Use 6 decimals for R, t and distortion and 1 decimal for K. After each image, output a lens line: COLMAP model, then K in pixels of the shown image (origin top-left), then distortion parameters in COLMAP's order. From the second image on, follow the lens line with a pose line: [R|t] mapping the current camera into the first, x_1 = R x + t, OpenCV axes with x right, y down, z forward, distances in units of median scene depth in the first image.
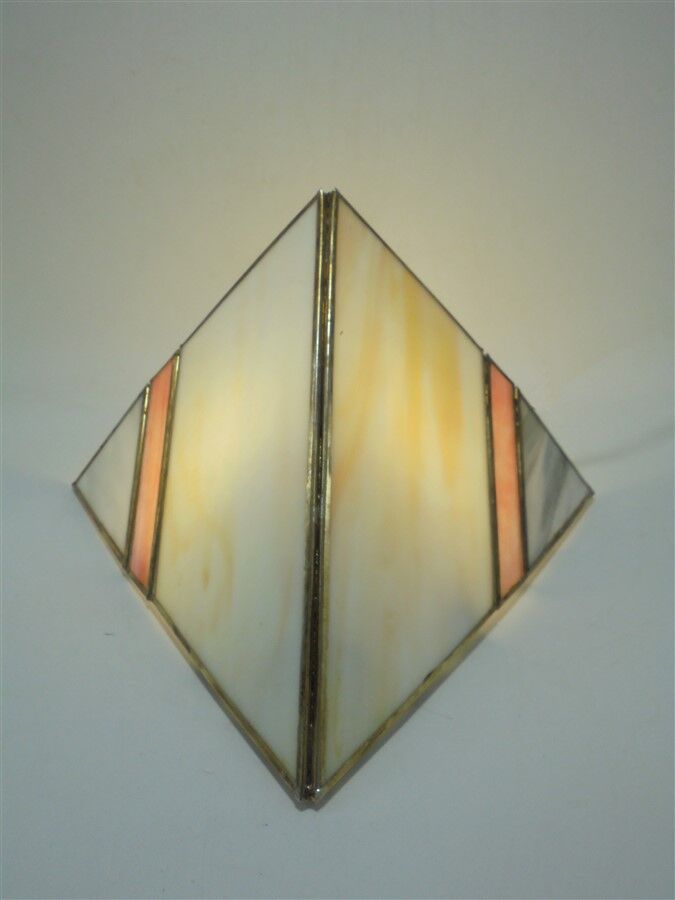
lens RADIAL K [[892.5, 0, 331.6], [0, 892.5, 456.9], [0, 0, 1]] dist [-0.083011, 0.000000]
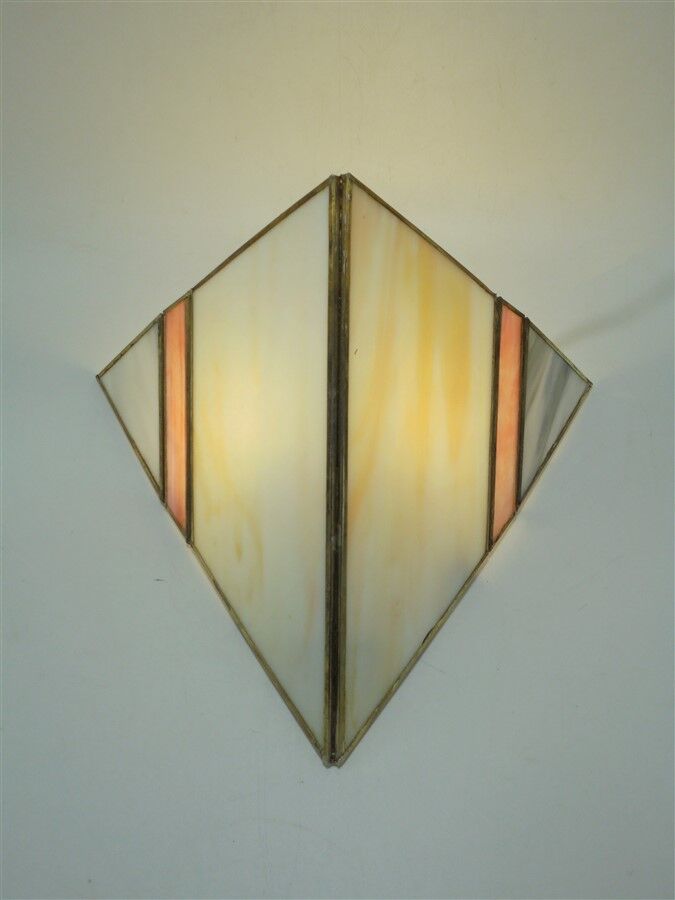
lens RADIAL K [[892.5, 0, 343.5], [0, 892.5, 455.2], [0, 0, 1]] dist [-0.083011, 0.000000]
pose [[0.999918, -0.011449, 0.005782, -0.009538], [0.006974, 0.863653, 0.504039, -0.512534], [-0.010765, -0.503957, 0.863661, 0.054379]]
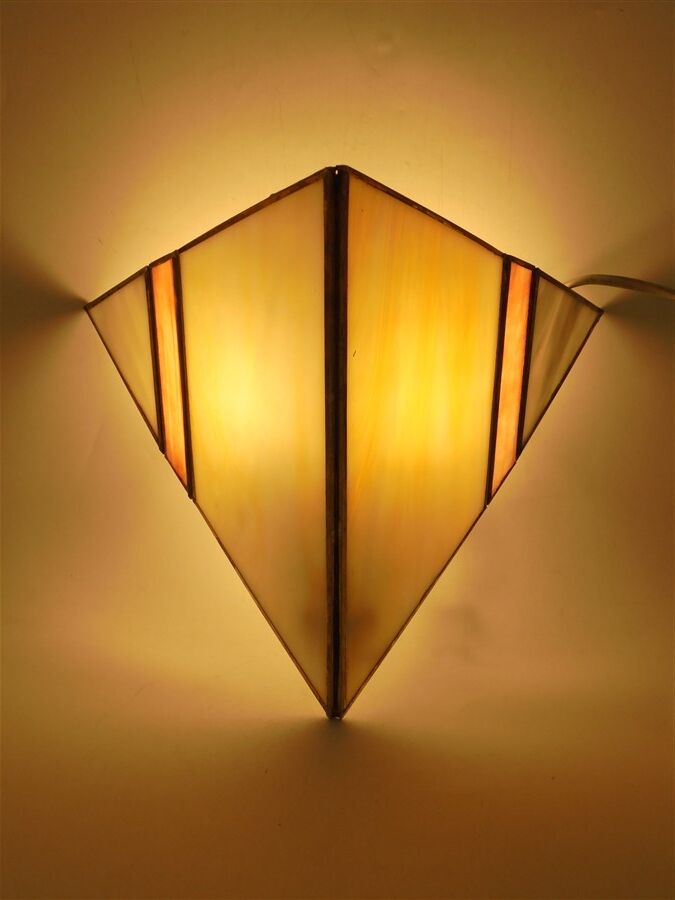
lens RADIAL K [[892.5, 0, 335.9], [0, 892.5, 450.5], [0, 0, 1]] dist [-0.083011, 0.000000]
pose [[0.999721, -0.021286, -0.010281, -0.001029], [0.021991, 0.677900, 0.734825, -0.727882], [-0.008672, -0.734846, 0.678179, 0.244139]]
